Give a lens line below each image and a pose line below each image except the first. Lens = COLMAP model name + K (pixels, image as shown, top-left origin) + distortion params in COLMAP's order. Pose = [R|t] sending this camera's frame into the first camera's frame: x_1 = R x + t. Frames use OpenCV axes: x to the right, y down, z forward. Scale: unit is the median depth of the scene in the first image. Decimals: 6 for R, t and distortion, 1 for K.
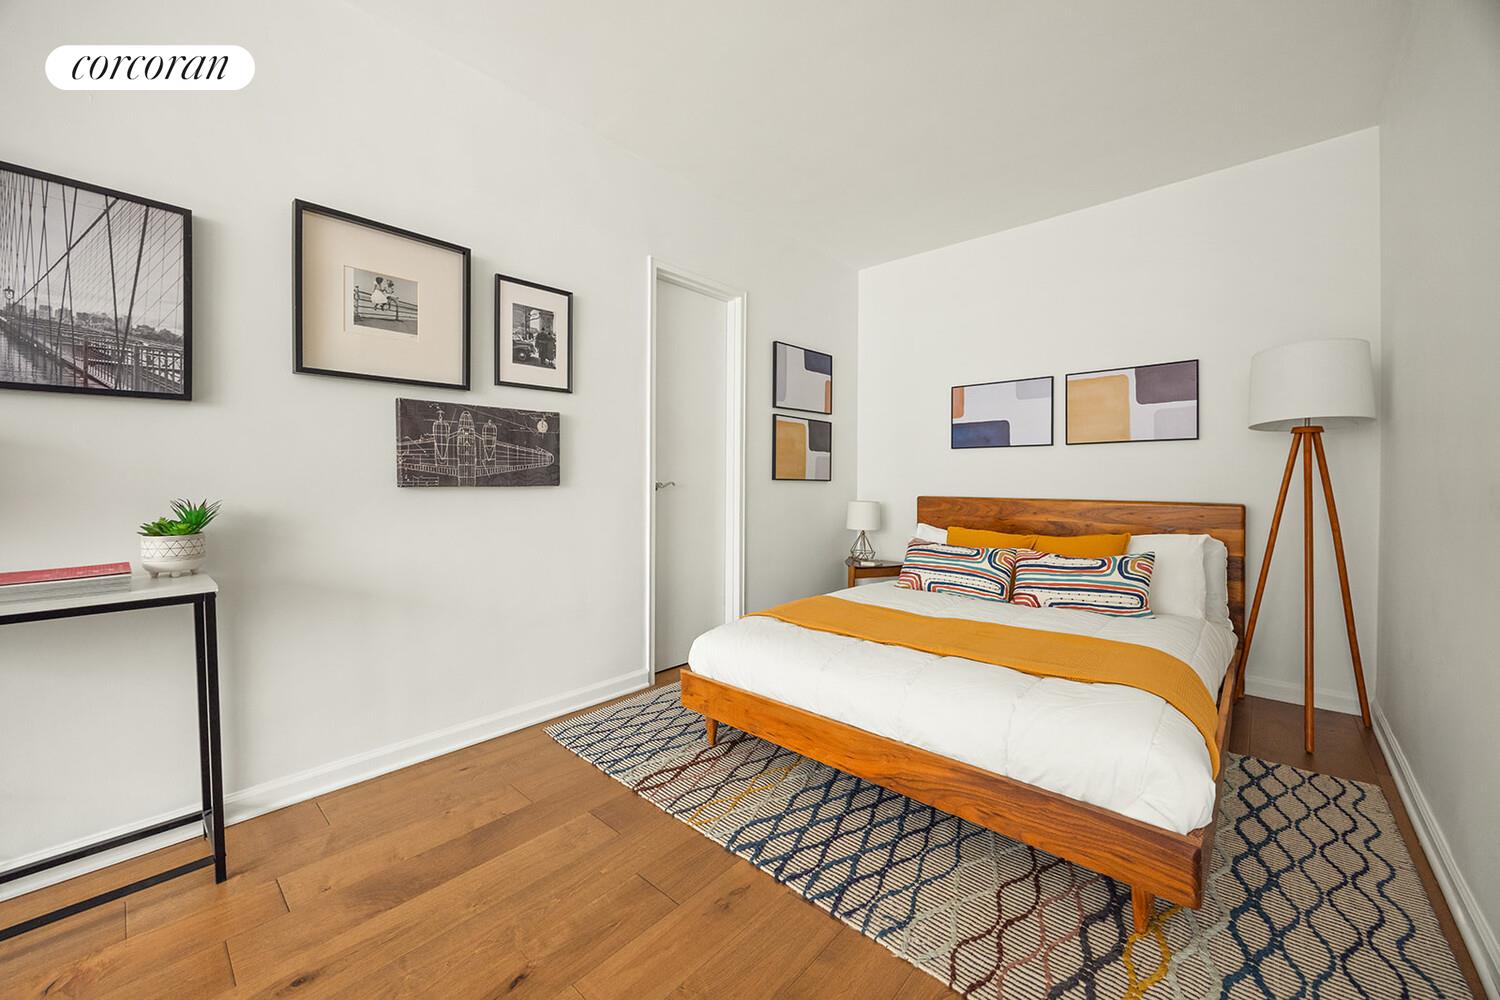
lens RADIAL K [[590.0, 0, 755.4], [0, 590.0, 485.8], [0, 0, 1]] dist [-0.010809, 0.000069]
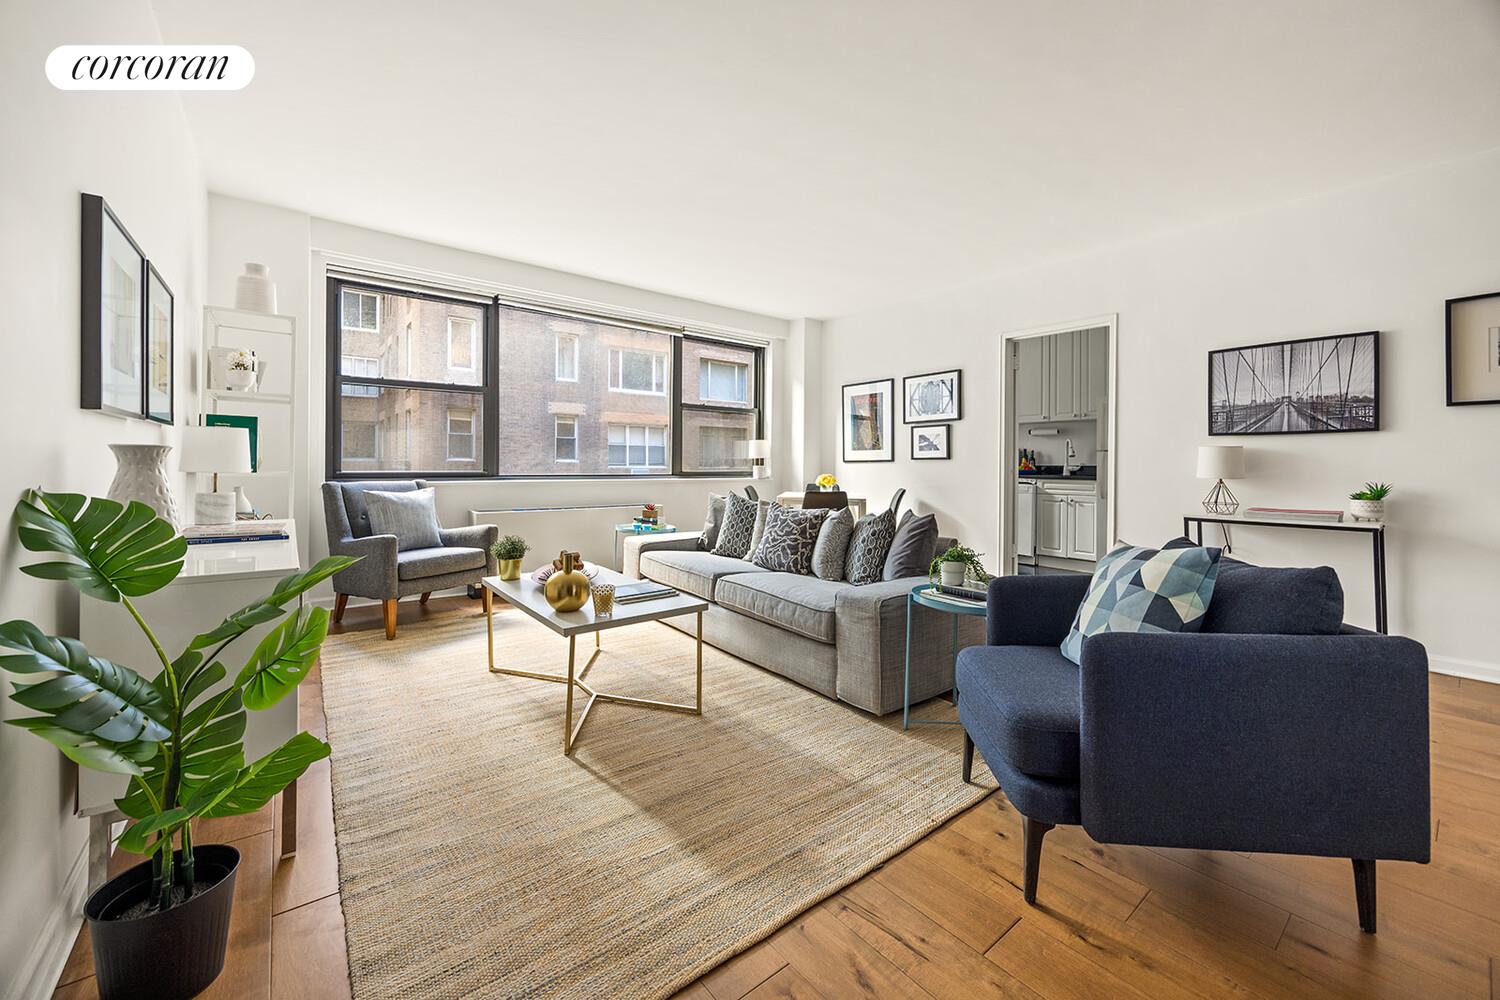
lens RADIAL K [[590.0, 0, 743.2], [0, 590.0, 461.8], [0, 0, 1]] dist [-0.010809, 0.000069]
pose [[-0.193304, -0.010266, -0.981085, 0.862362], [-0.016118, 0.999844, -0.007287, 0.001950], [0.981006, 0.014404, -0.193439, -0.441037]]
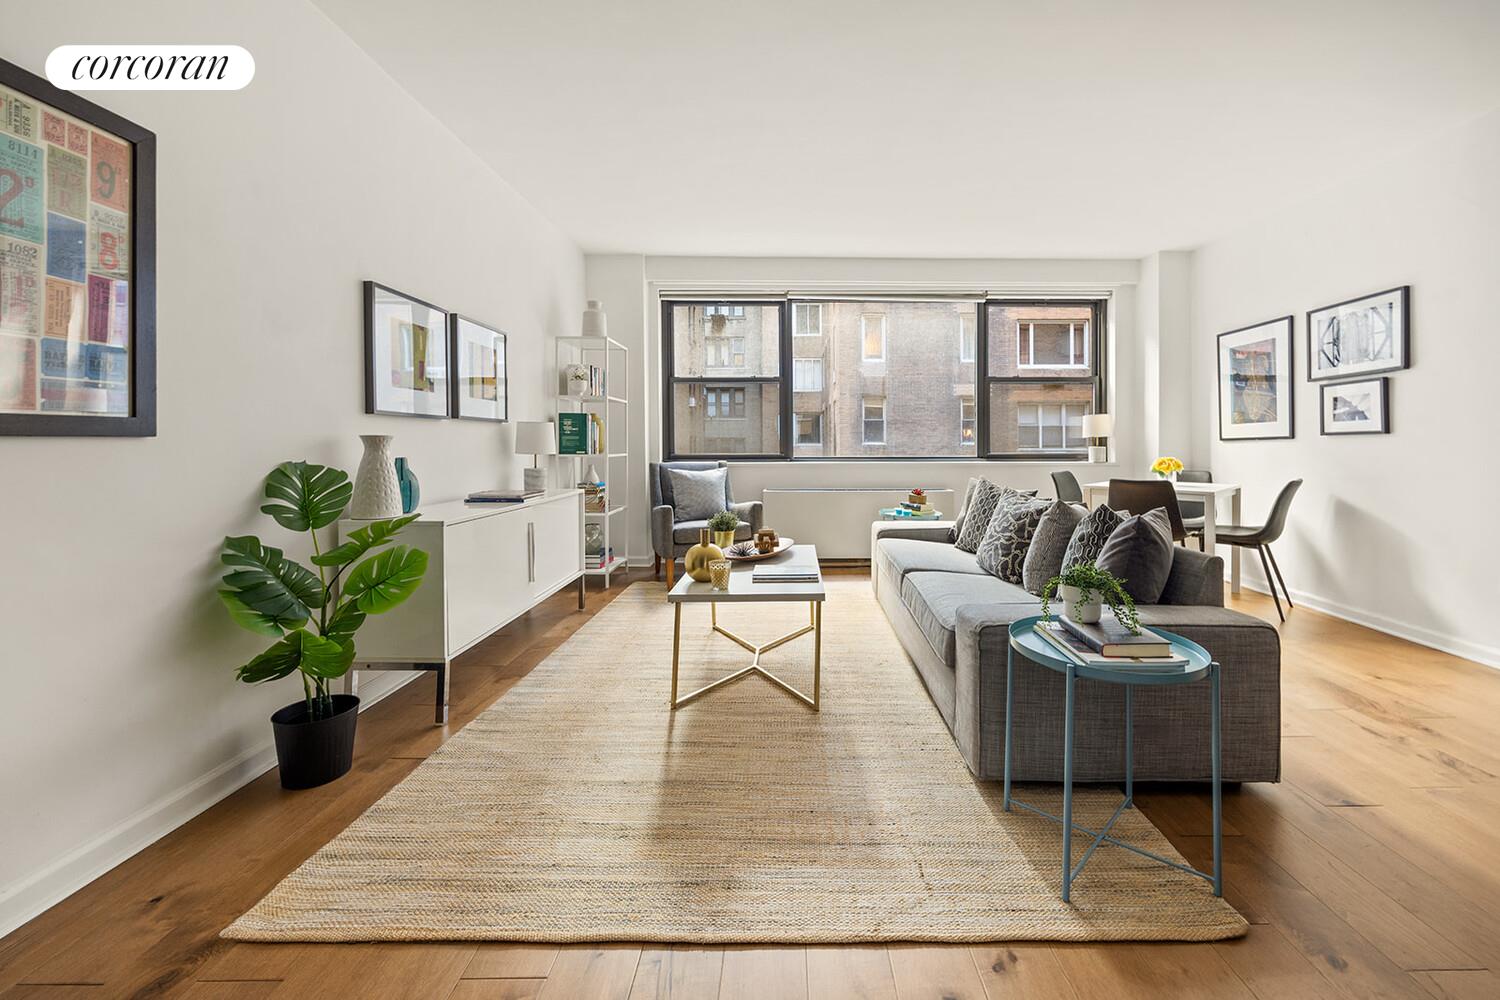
lens RADIAL K [[590.0, 0, 779.6], [0, 590.0, 450.8], [0, 0, 1]] dist [-0.010809, 0.000069]
pose [[-0.756922, 0.001681, -0.653503, 0.523275], [-0.007120, 0.999916, 0.010818, 0.000054], [0.653467, 0.012841, -0.756847, -0.026263]]
